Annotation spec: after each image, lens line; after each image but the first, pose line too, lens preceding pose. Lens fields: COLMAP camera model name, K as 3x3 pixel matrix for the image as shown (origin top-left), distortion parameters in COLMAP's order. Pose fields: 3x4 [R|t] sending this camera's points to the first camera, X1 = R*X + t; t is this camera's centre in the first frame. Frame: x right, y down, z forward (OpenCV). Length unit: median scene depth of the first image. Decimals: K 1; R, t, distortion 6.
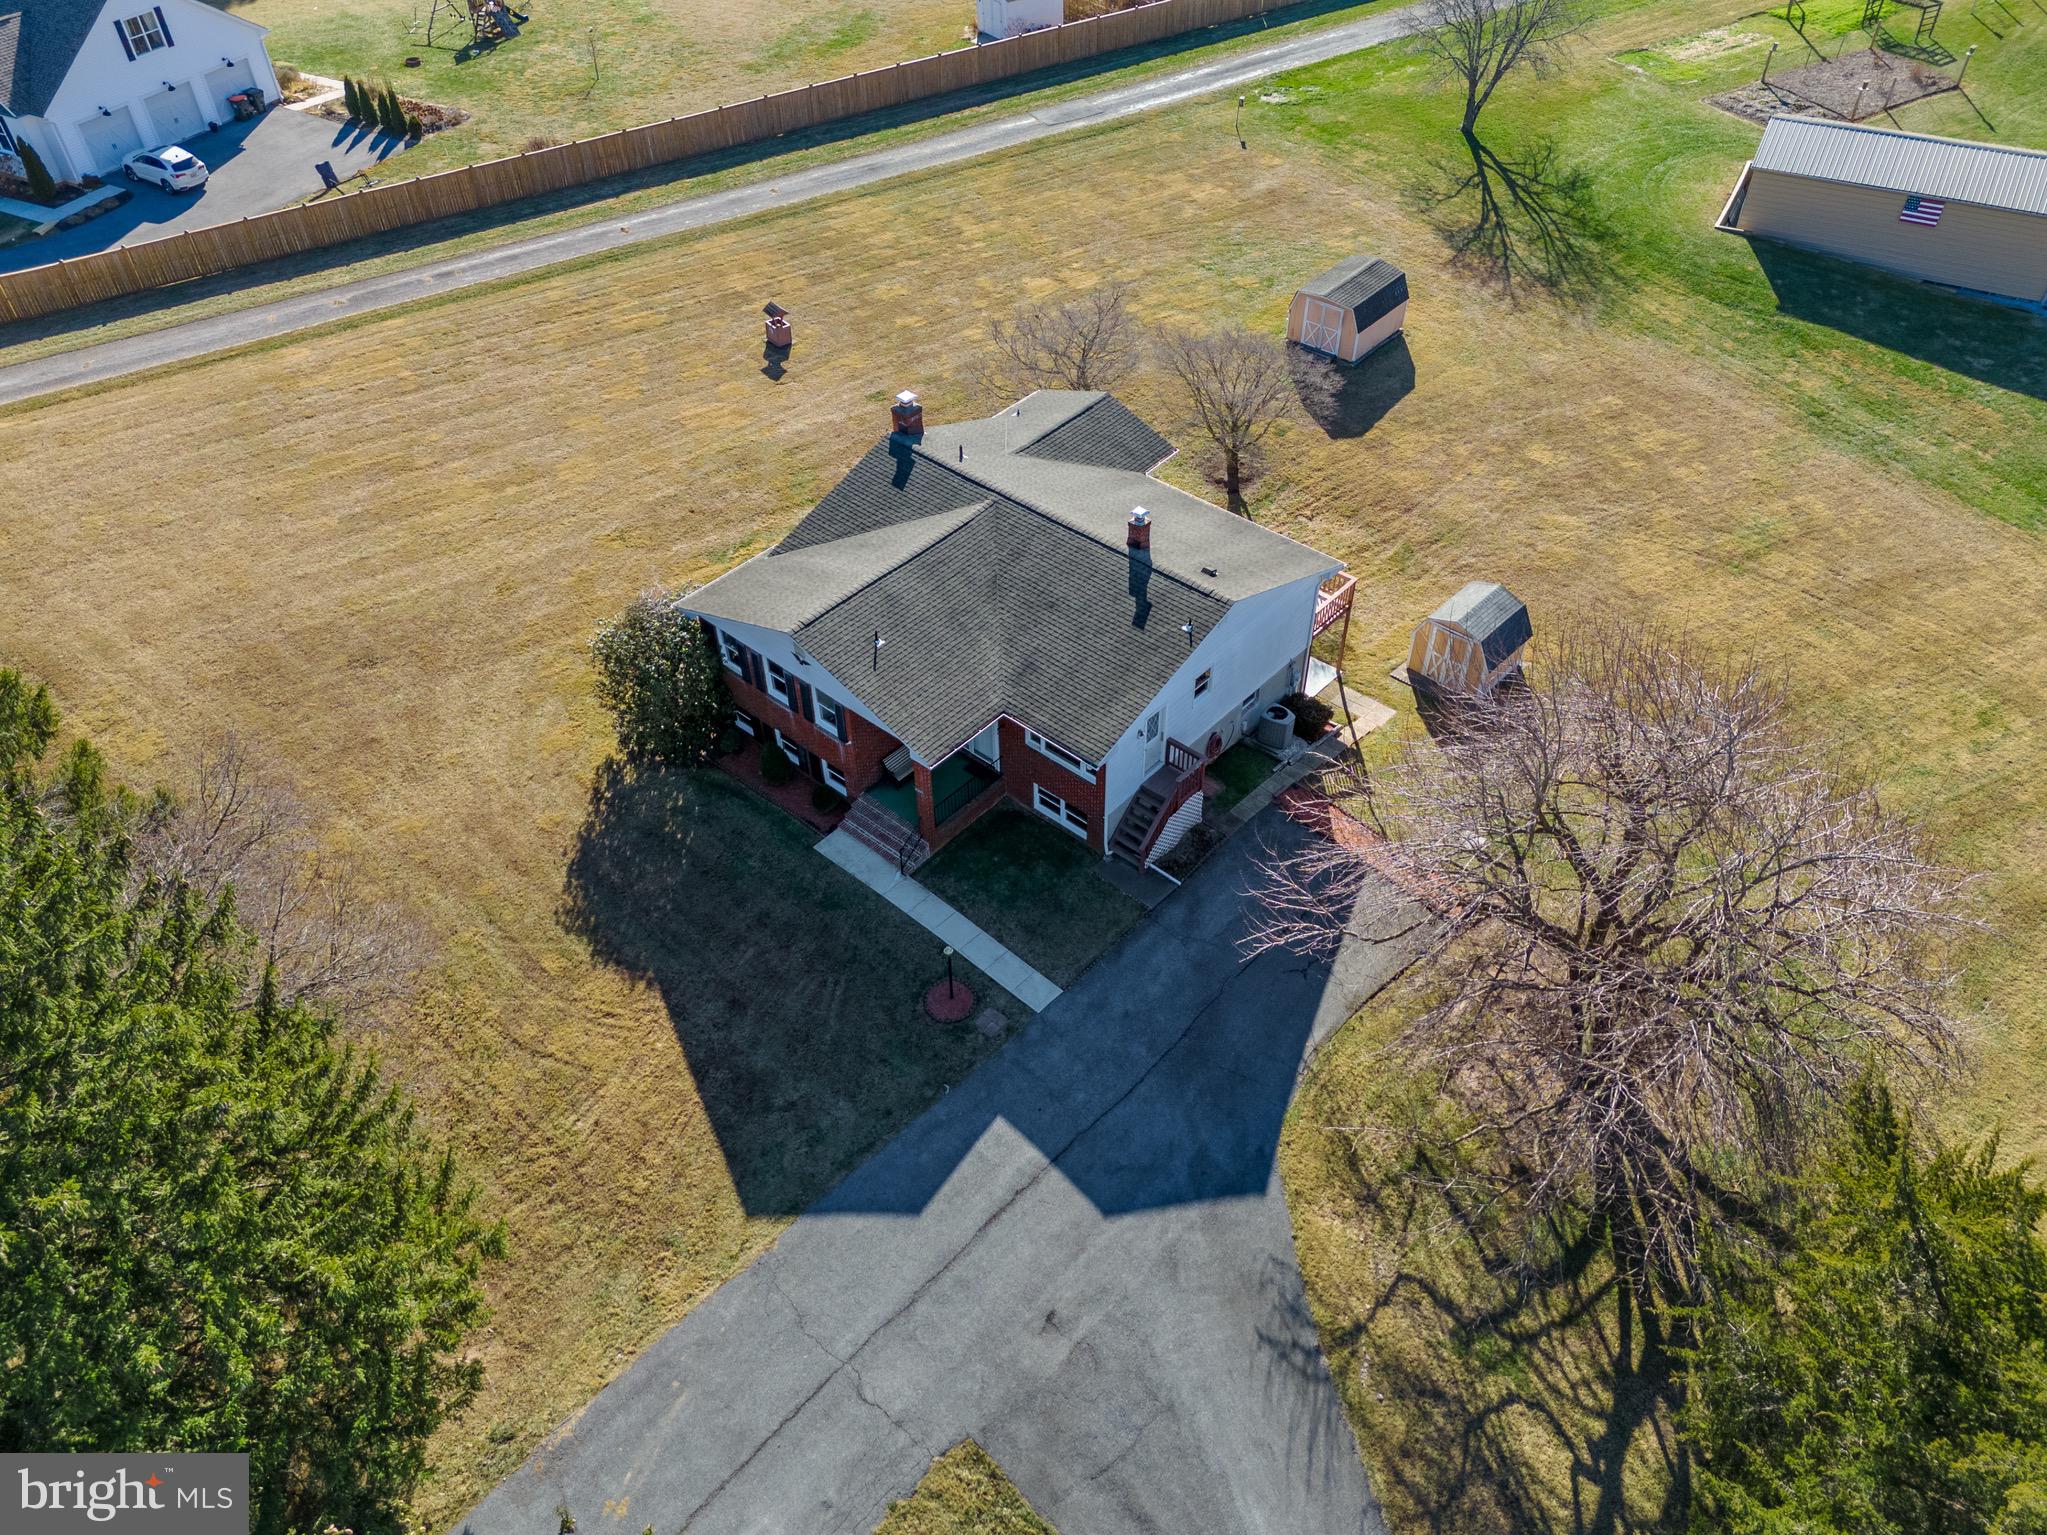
lens RADIAL K [[1505.7, 0, 1030.4], [0, 1505.7, 754.3], [0, 0, 1]] dist [0.076999, -0.059743]
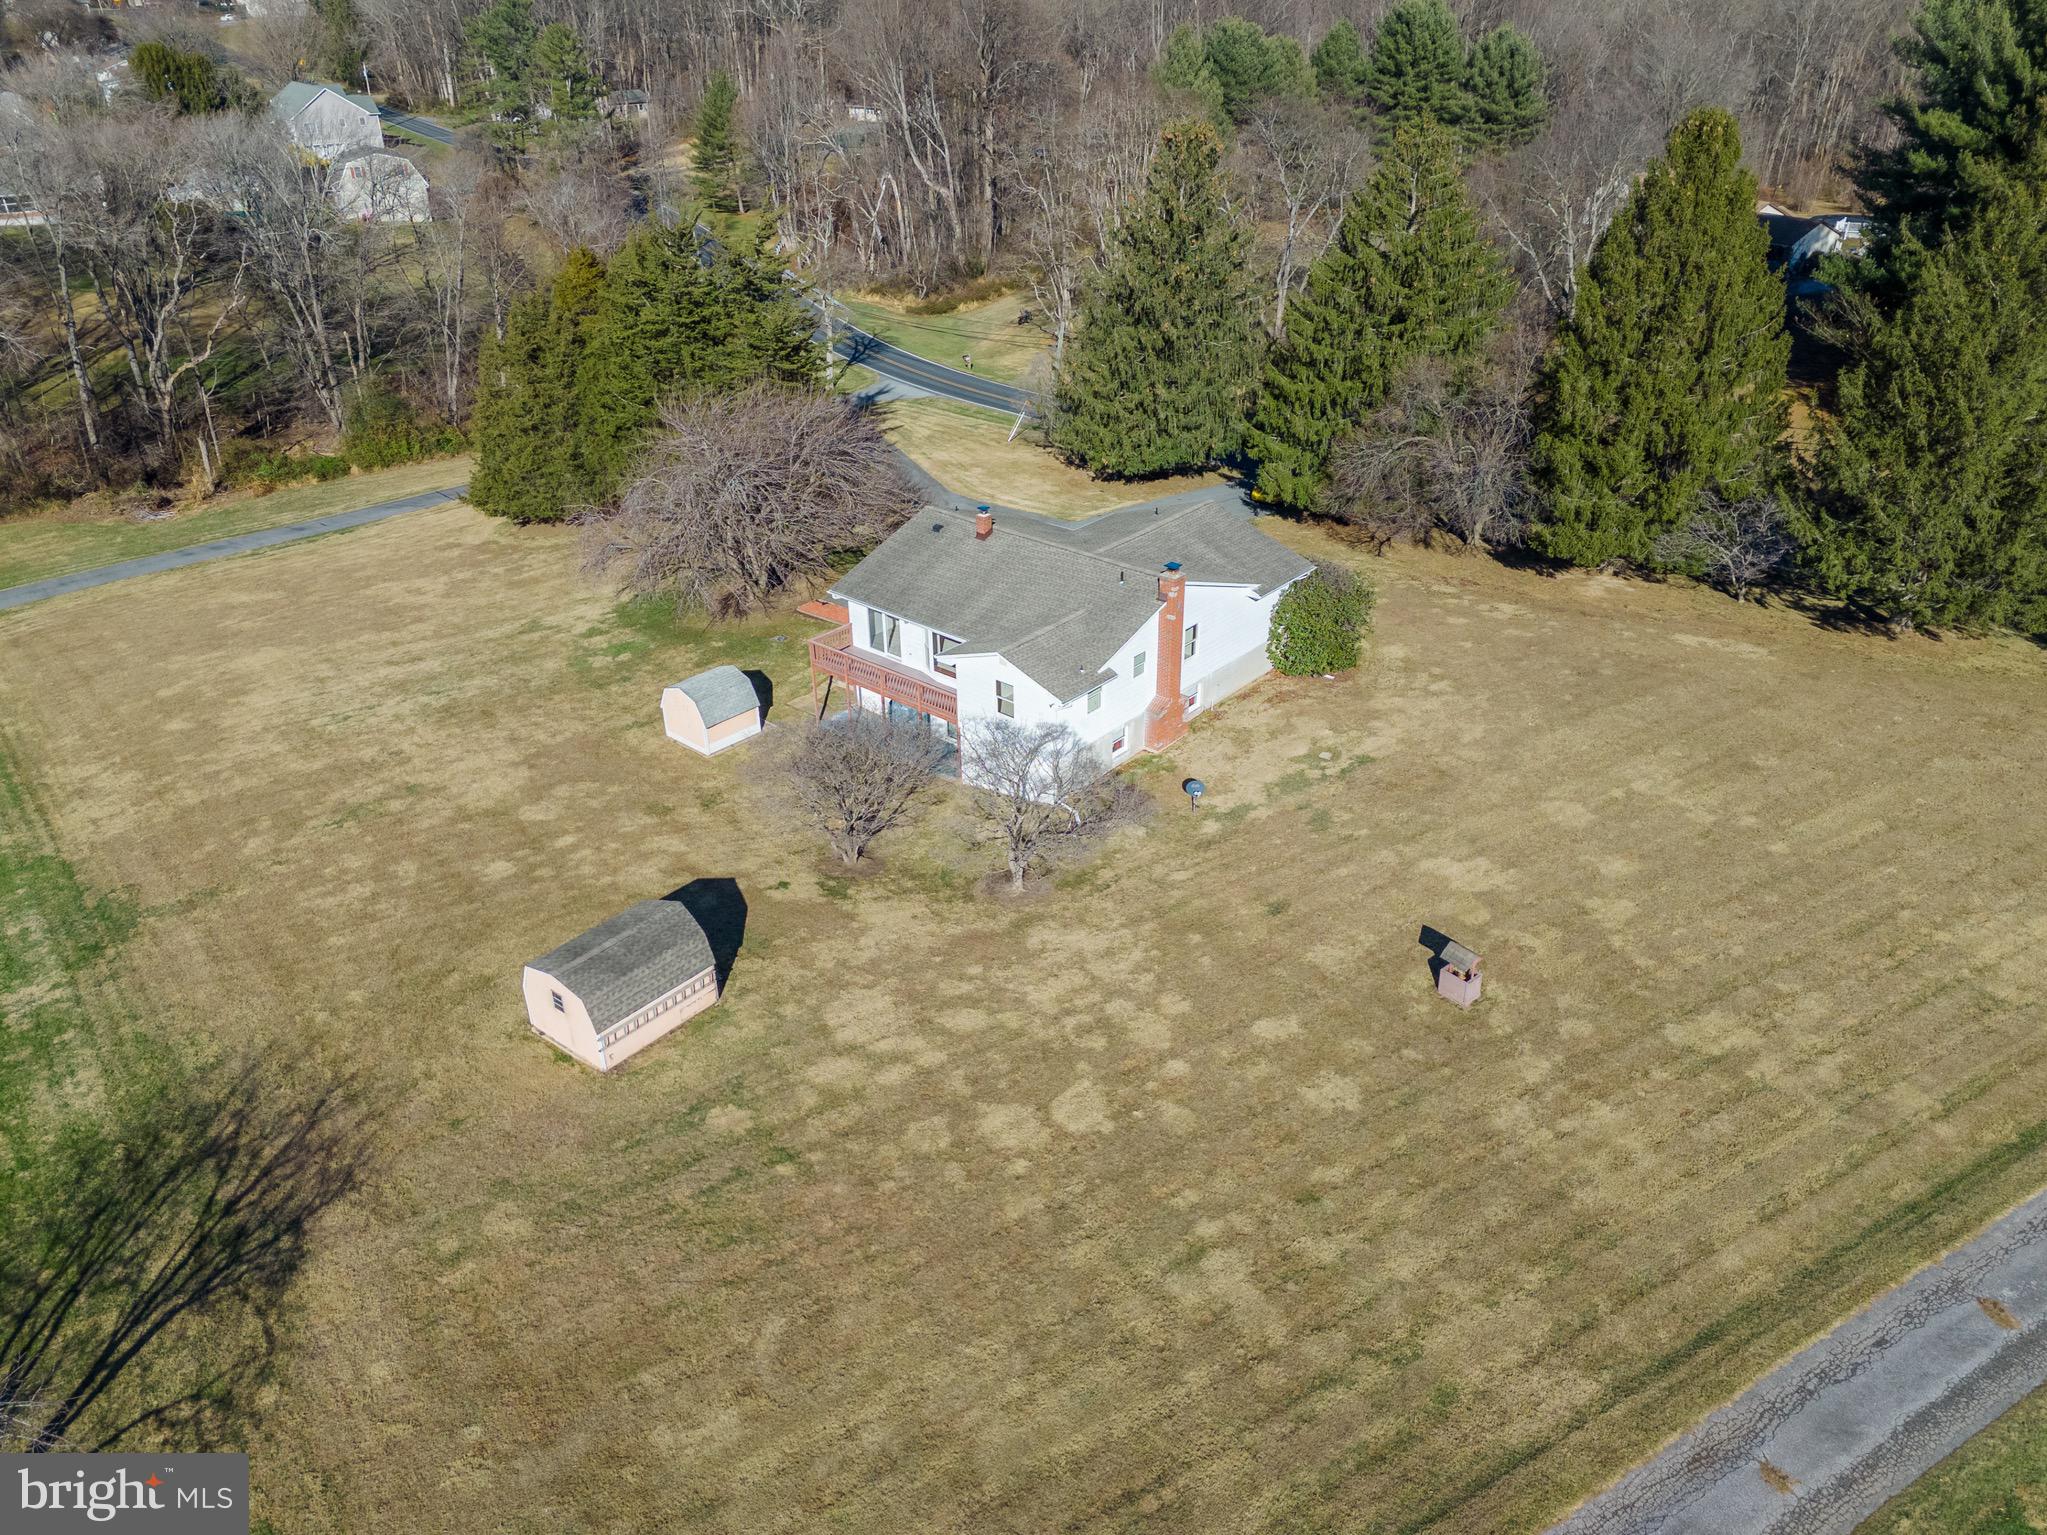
lens RADIAL K [[1505.7, 0, 1033.5], [0, 1505.7, 770.8], [0, 0, 1]] dist [0.076999, -0.059743]
pose [[-0.999715, 0.023882, 0.000070, 0.035059], [0.007526, 0.312277, 0.949961, -1.387295], [0.022665, 0.949691, -0.312367, 1.624469]]
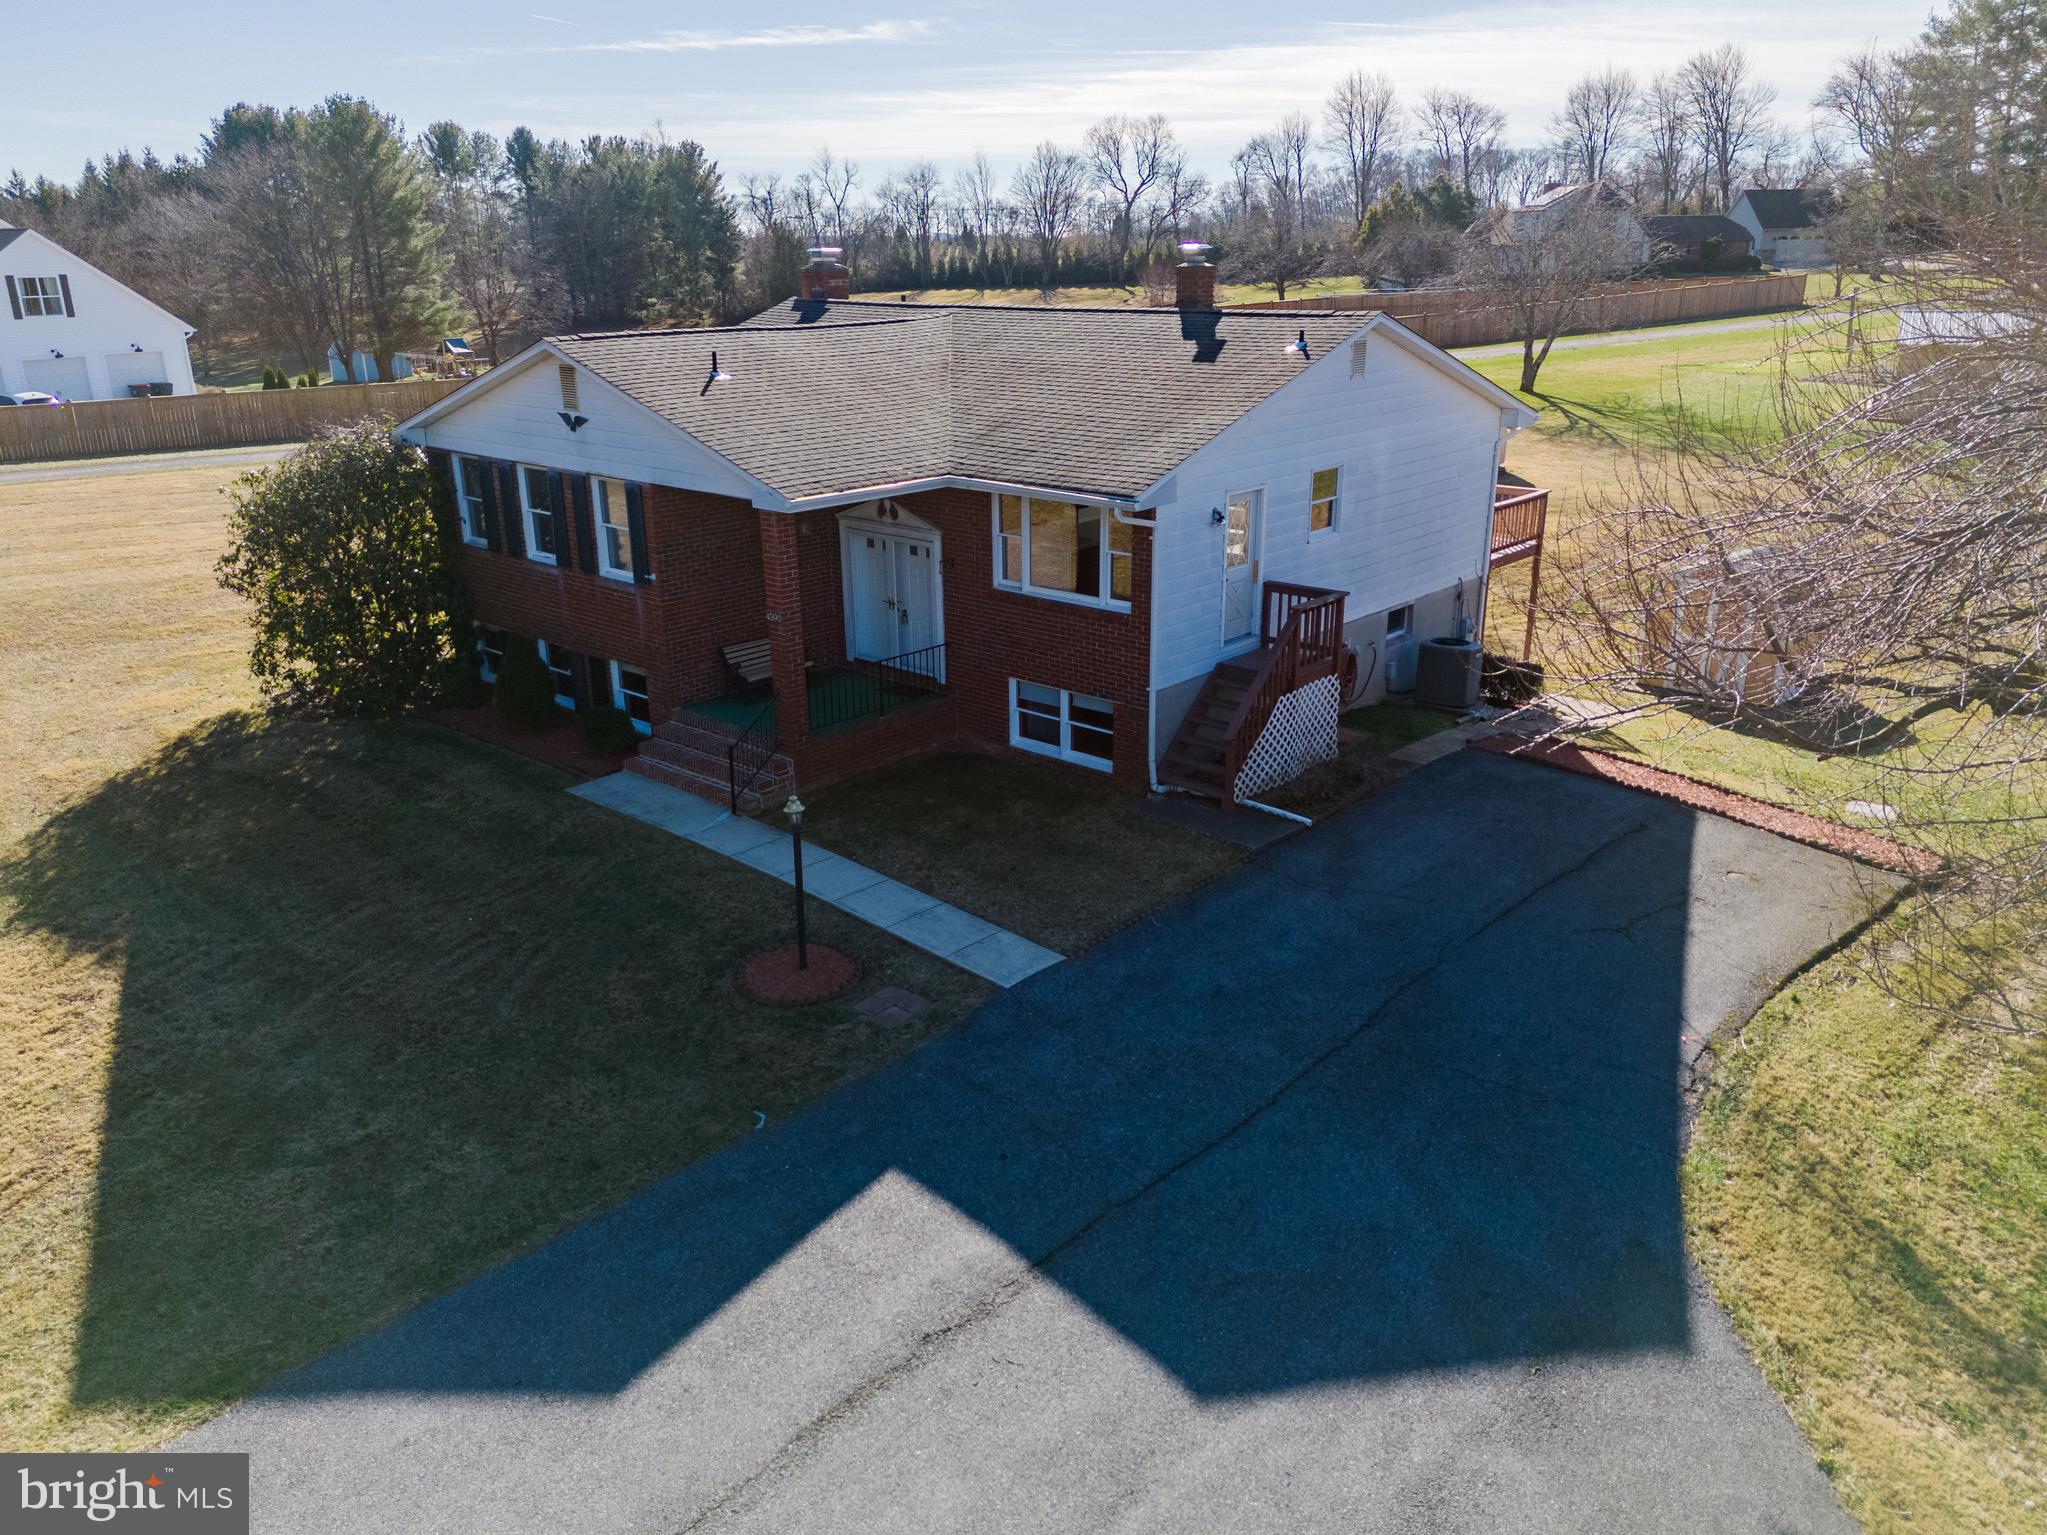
lens RADIAL K [[1505.7, 0, 1026.6], [0, 1505.7, 759.6], [0, 0, 1]] dist [0.076999, -0.059743]
pose [[0.999963, 0.005513, -0.006593, 0.011604], [-0.007723, 0.912984, -0.407922, 0.250925], [0.003770, 0.407958, 0.912993, 0.525748]]
